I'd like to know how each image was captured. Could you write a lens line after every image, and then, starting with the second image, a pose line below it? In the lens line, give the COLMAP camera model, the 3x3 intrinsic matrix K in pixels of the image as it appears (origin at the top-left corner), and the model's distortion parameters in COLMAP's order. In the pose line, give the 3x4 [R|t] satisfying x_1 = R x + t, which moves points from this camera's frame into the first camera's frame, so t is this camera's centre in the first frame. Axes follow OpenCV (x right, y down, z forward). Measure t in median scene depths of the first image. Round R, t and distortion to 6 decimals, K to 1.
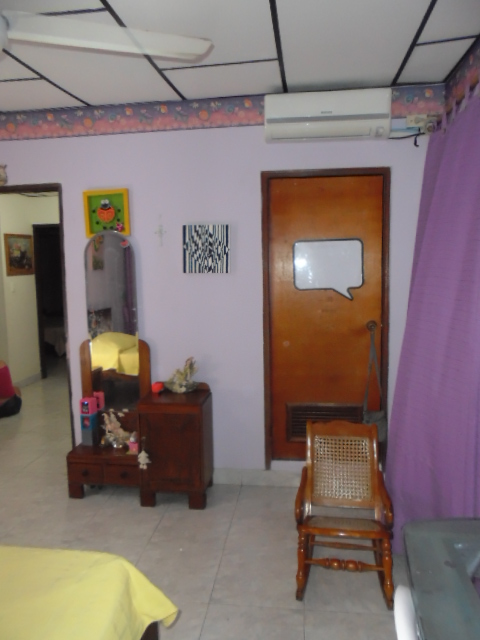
lens RADIAL K [[490.7, 0, 240.0], [0, 490.7, 320.0], [0, 0, 1]] dist [-0.102432, 0.108697]
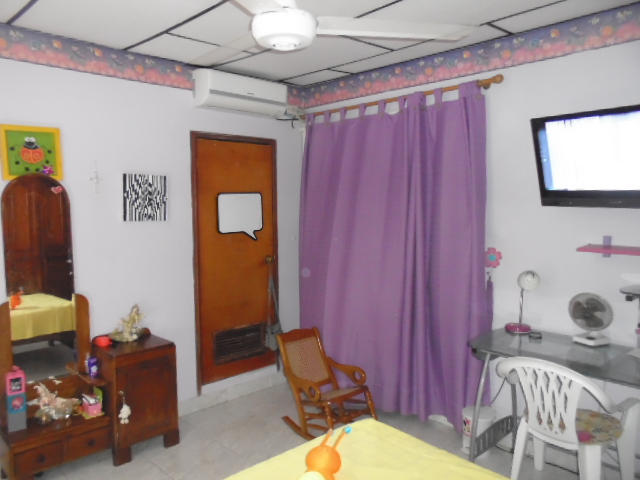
lens RADIAL K [[490.7, 0, 320.0], [0, 490.7, 240.0], [0, 0, 1]] dist [-0.102432, 0.108697]
pose [[0.619151, -0.042419, 0.784126, -0.652518], [0.074154, 0.997236, -0.004605, -0.023074], [-0.781763, 0.060998, 0.620585, 0.074808]]
